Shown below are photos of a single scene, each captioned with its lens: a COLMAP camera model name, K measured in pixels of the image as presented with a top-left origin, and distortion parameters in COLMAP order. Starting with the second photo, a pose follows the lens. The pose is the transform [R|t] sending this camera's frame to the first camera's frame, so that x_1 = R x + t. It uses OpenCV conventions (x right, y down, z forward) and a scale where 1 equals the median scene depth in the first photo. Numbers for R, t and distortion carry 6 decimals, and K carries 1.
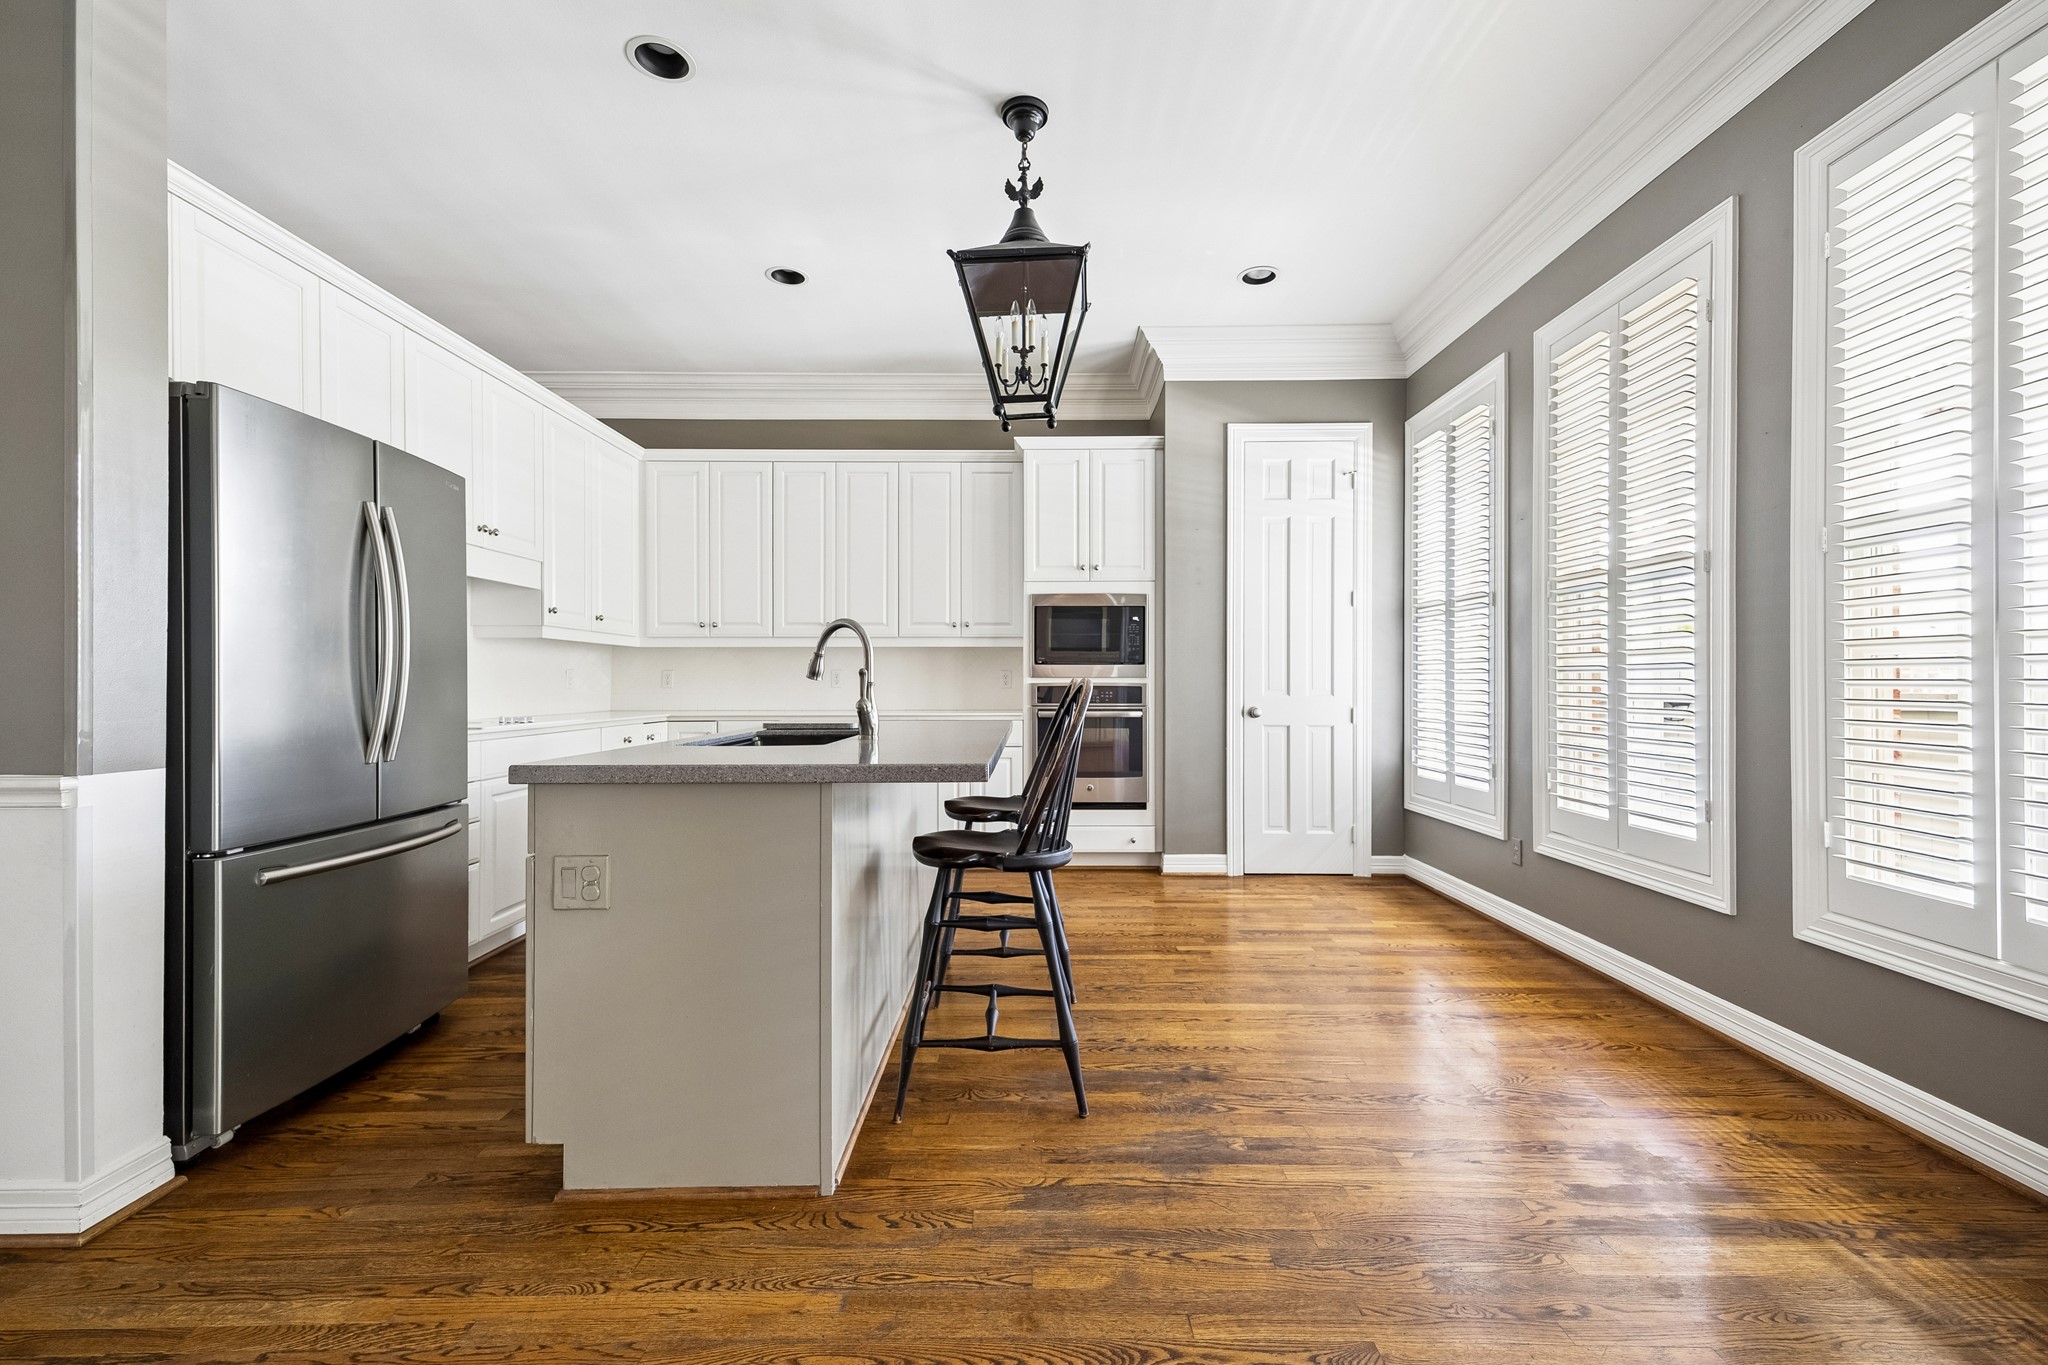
lens RADIAL K [[890.1, 0, 1016.8], [0, 890.1, 690.3], [0, 0, 1]] dist [0.004503, -0.001005]
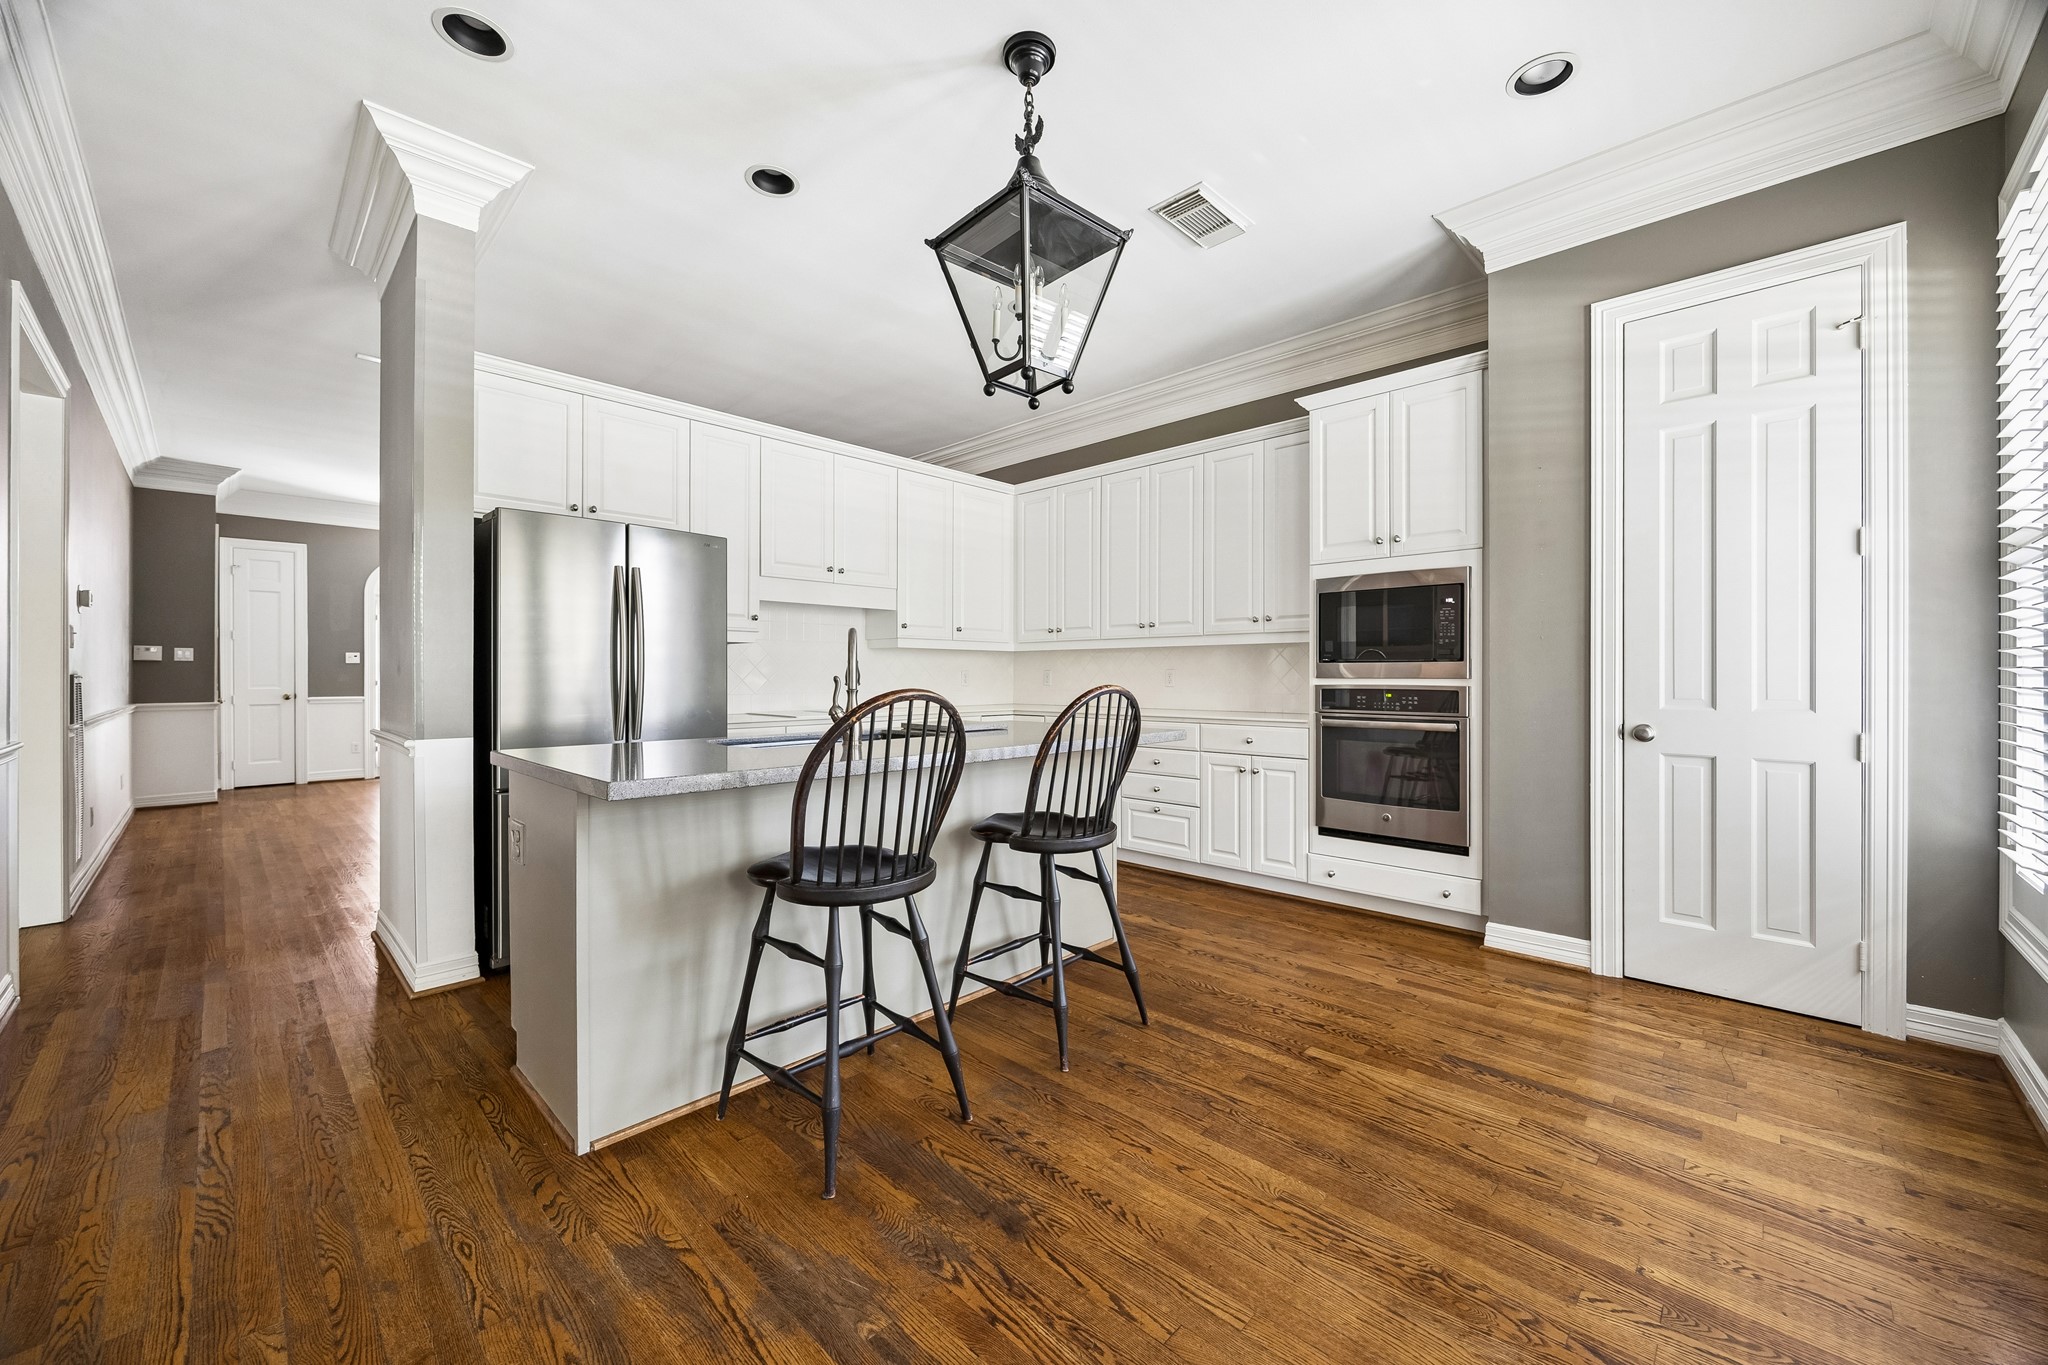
lens RADIAL K [[795.1, 0, 1035.7], [0, 795.1, 675.3], [0, 0, 1]] dist [-0.009062, 0.000304]
pose [[0.716374, -0.000583, -0.697716, 0.352671], [-0.005313, 0.999966, -0.006291, -0.010989], [0.697696, 0.008214, 0.716347, 0.274467]]
